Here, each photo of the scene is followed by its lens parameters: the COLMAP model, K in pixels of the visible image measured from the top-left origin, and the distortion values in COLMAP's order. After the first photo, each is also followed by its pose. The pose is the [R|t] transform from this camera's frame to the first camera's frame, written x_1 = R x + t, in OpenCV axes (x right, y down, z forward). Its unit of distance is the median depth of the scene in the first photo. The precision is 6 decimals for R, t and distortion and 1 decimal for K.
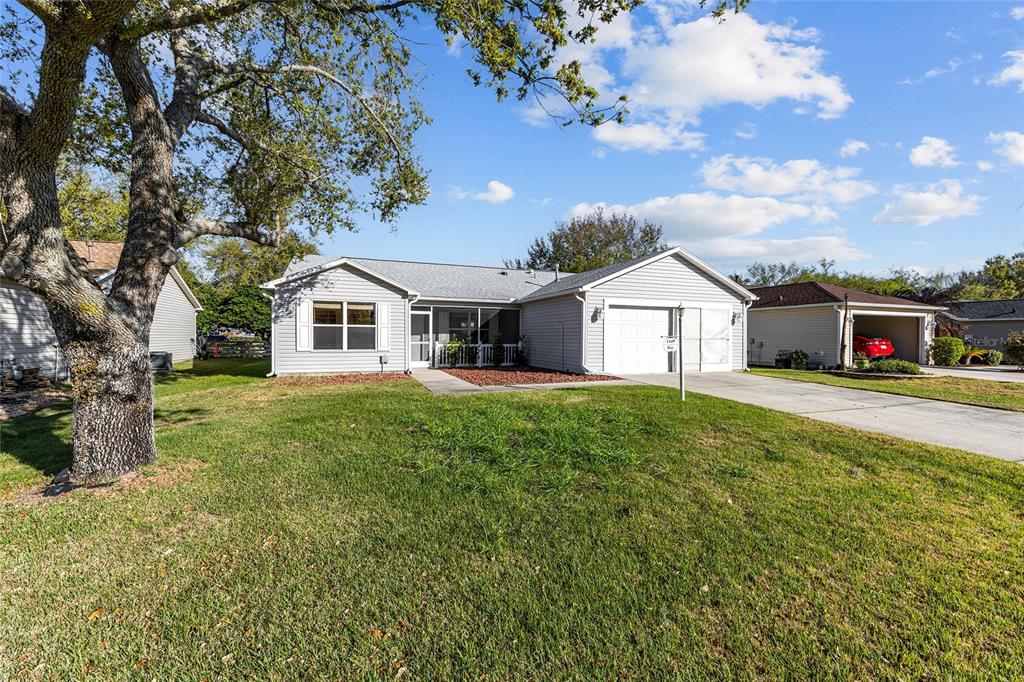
lens RADIAL K [[411.4, 0, 511.8], [0, 411.4, 338.3], [0, 0, 1]] dist [-0.002542, 0.001064]
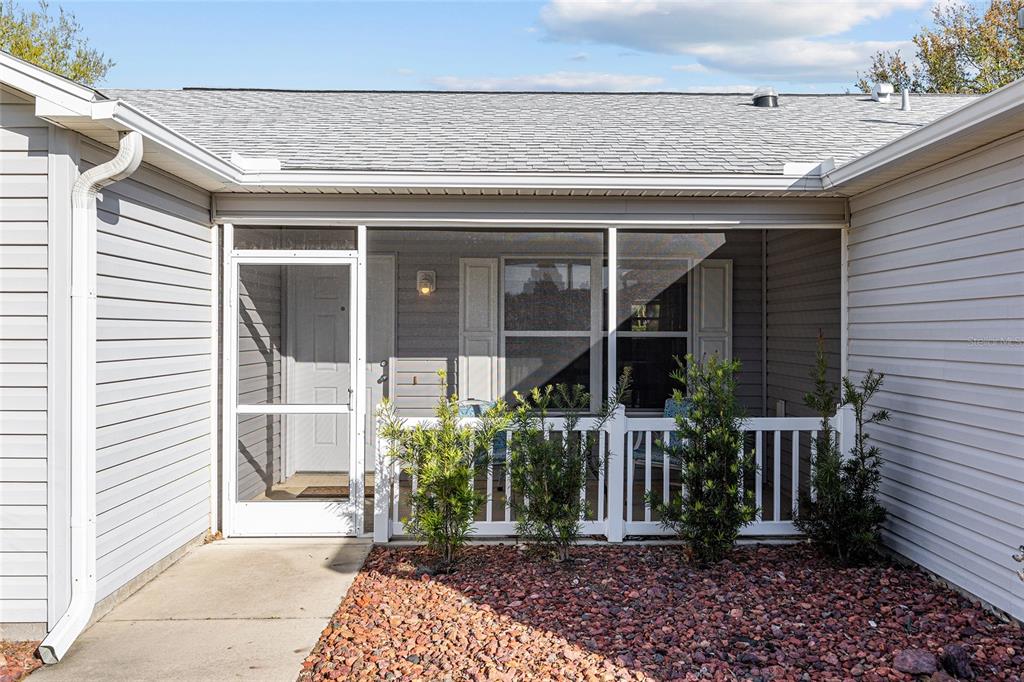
lens RADIAL K [[821.0, 0, 511.3], [0, 821.0, 340.2], [0, 0, 1]] dist [0.006847, 0.001875]
pose [[0.941453, -0.003464, -0.337126, 0.004912], [0.003551, 0.999994, -0.000360, -0.021419], [0.337125, -0.000858, 0.941460, 0.636855]]
